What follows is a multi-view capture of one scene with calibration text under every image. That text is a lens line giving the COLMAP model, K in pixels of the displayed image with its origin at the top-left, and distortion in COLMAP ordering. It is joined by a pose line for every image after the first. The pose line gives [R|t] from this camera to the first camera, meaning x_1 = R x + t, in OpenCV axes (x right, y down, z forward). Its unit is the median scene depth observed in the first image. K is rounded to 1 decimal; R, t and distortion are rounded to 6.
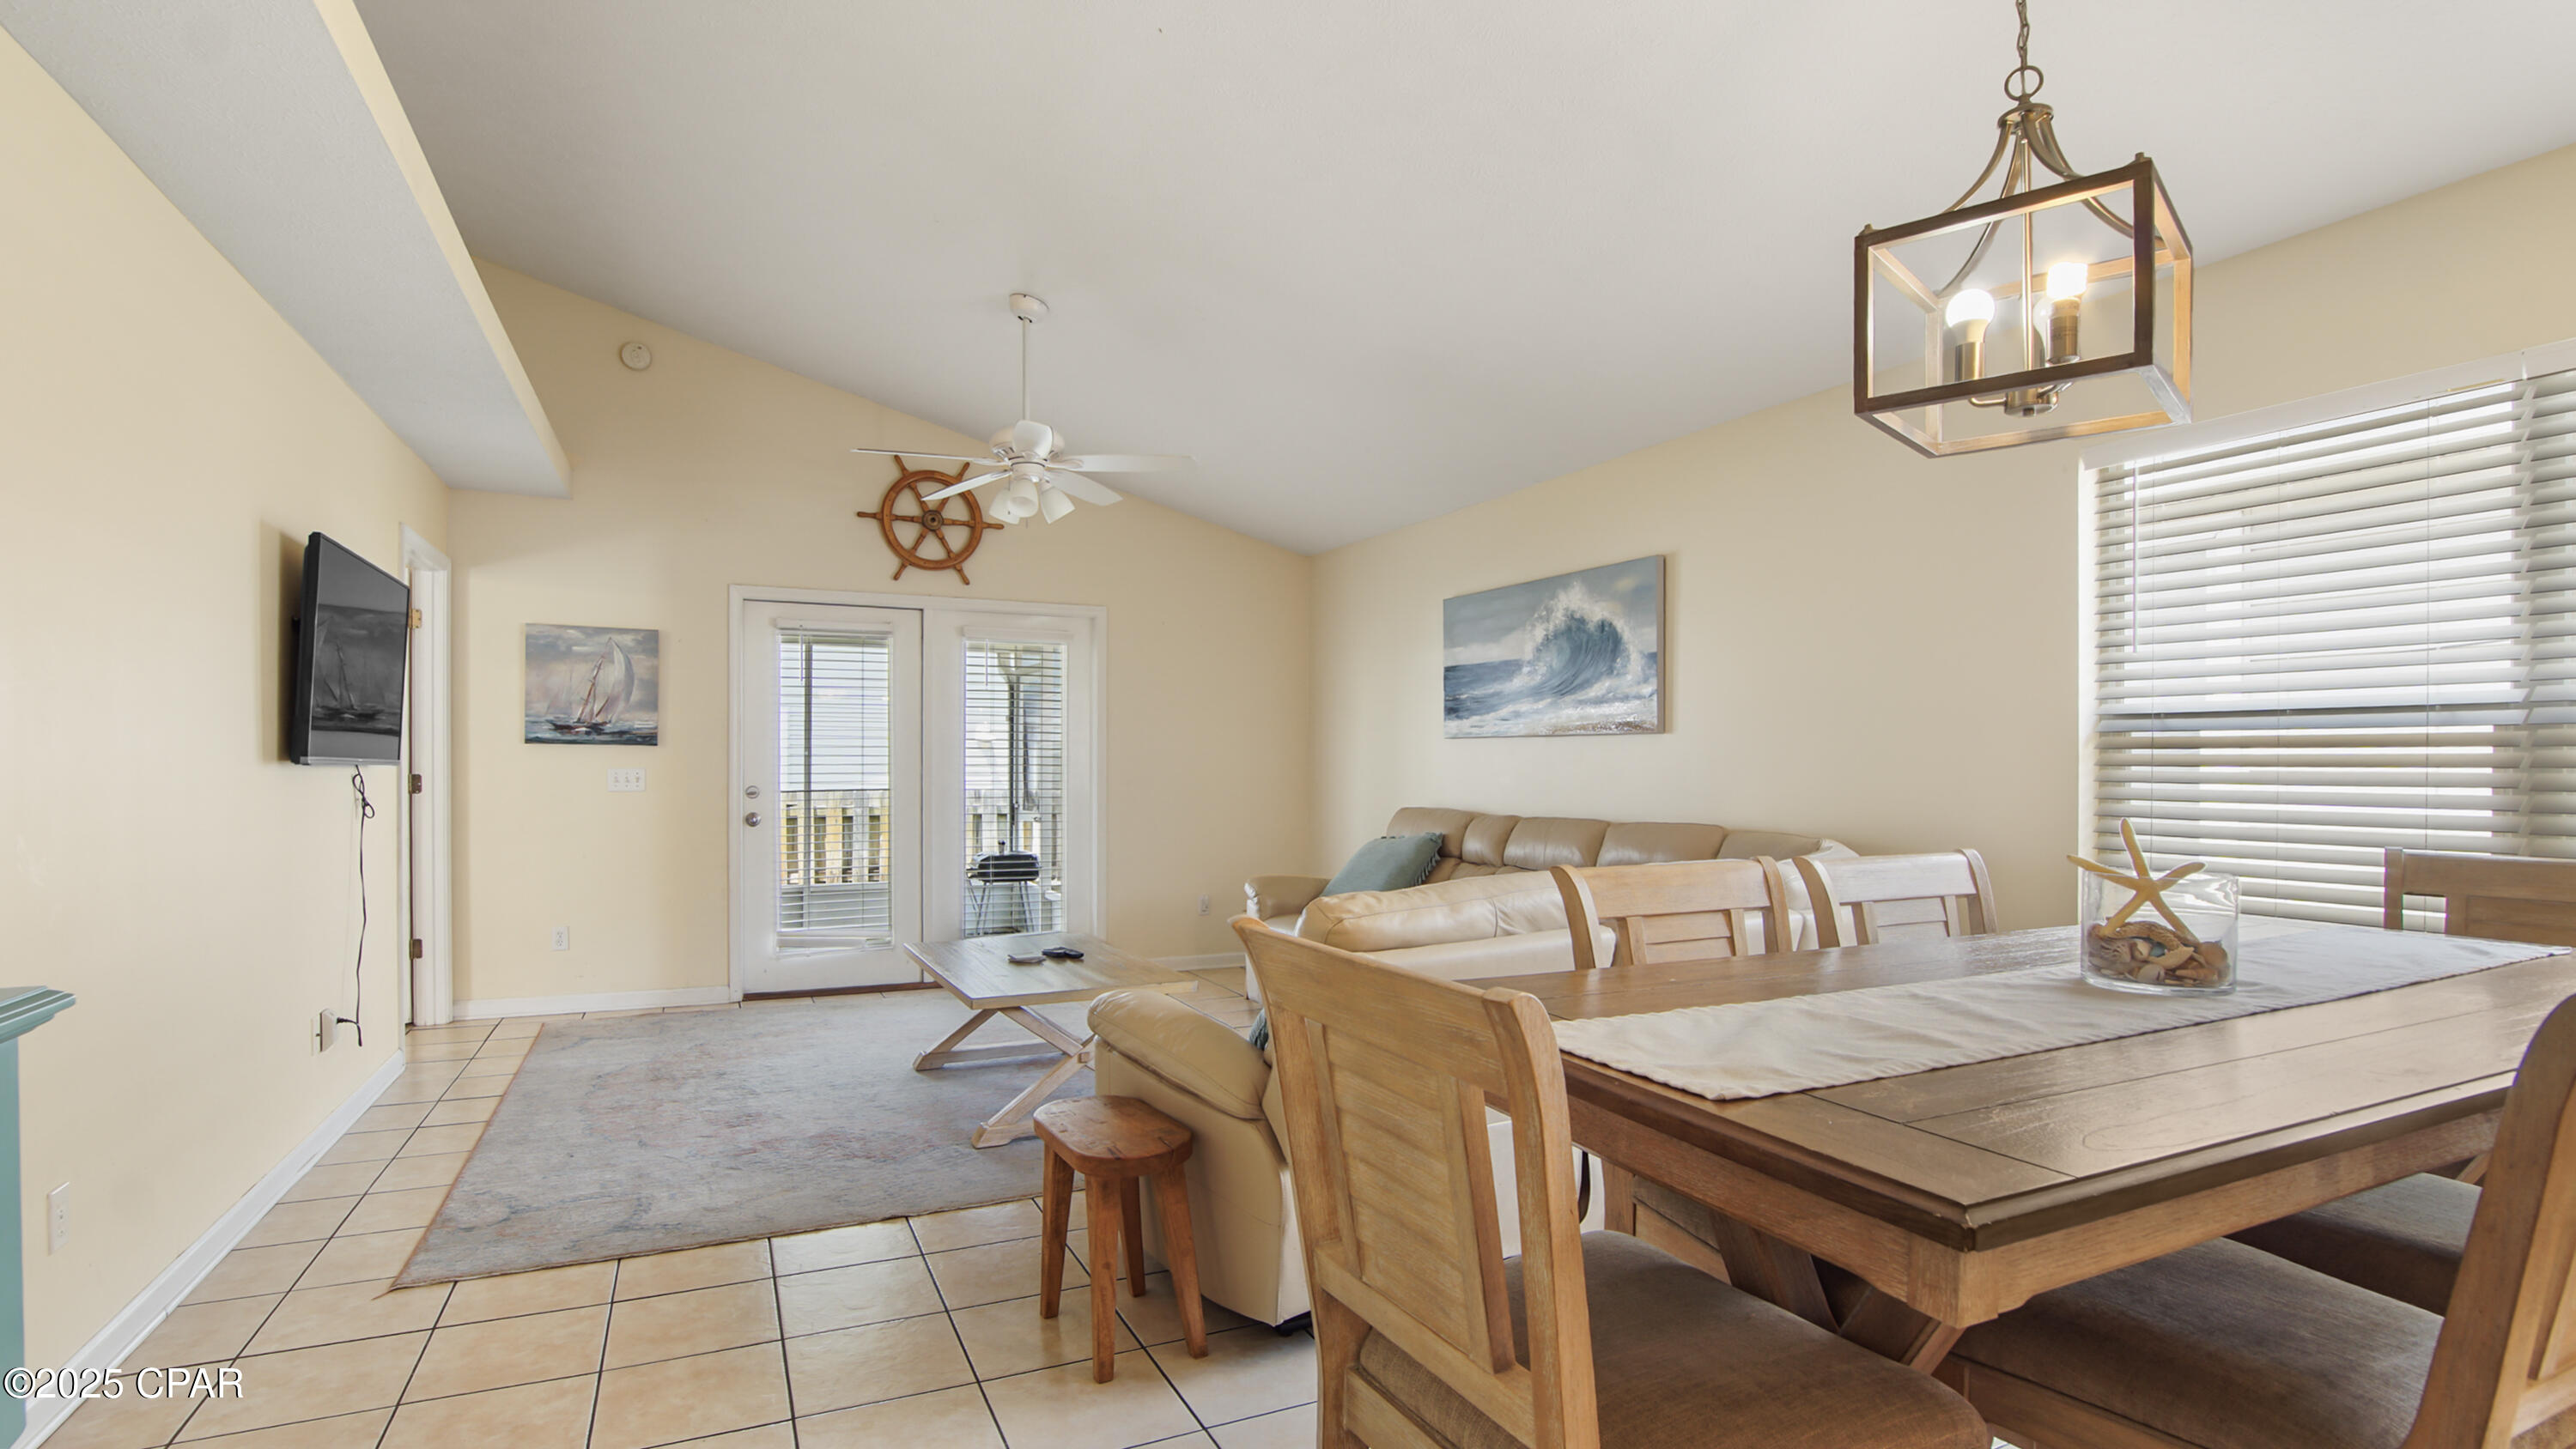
lens RADIAL K [[1222.6, 0, 1288.8], [0, 1222.6, 791.6], [0, 0, 1]] dist [-0.027097, -0.000421]
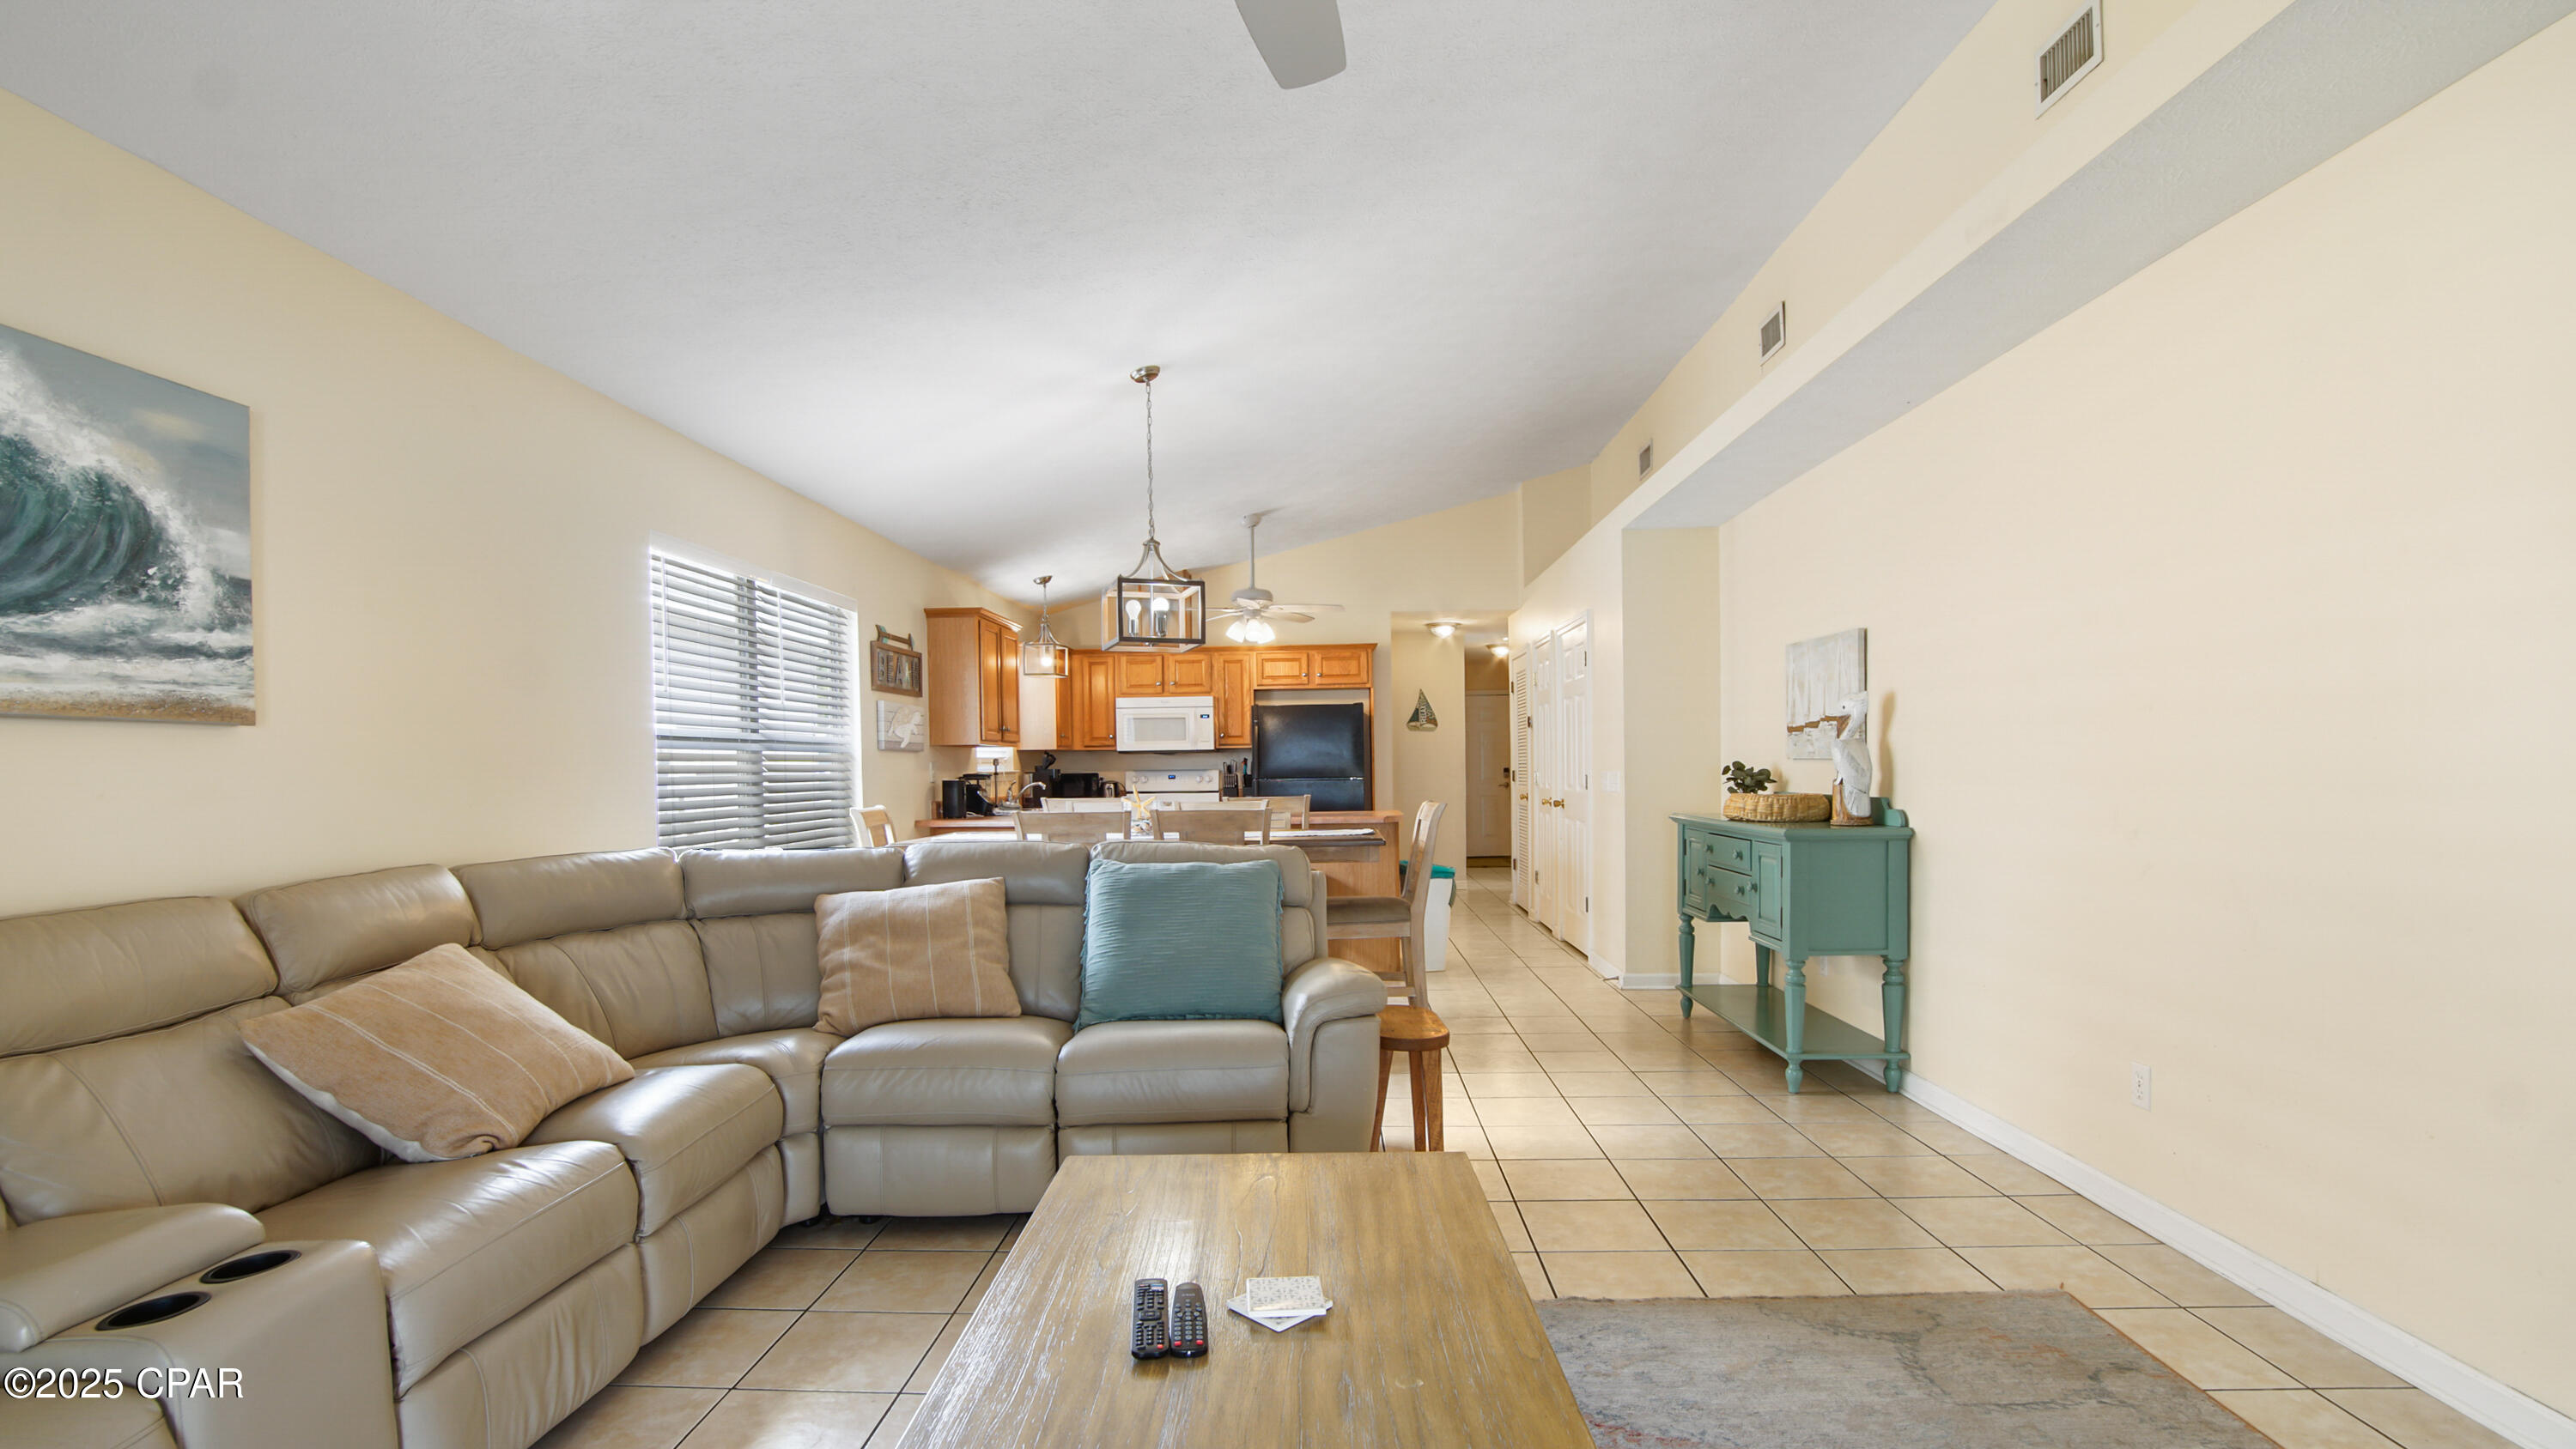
lens RADIAL K [[1170.3, 0, 1295.8], [0, 1170.3, 794.1], [0, 0, 1]] dist [-0.046625, 0.015156]
pose [[-0.889229, -0.005591, 0.457429, -0.298257], [0.018983, 0.998613, 0.049108, -0.027009], [-0.457069, 0.052351, -0.887889, 1.025148]]
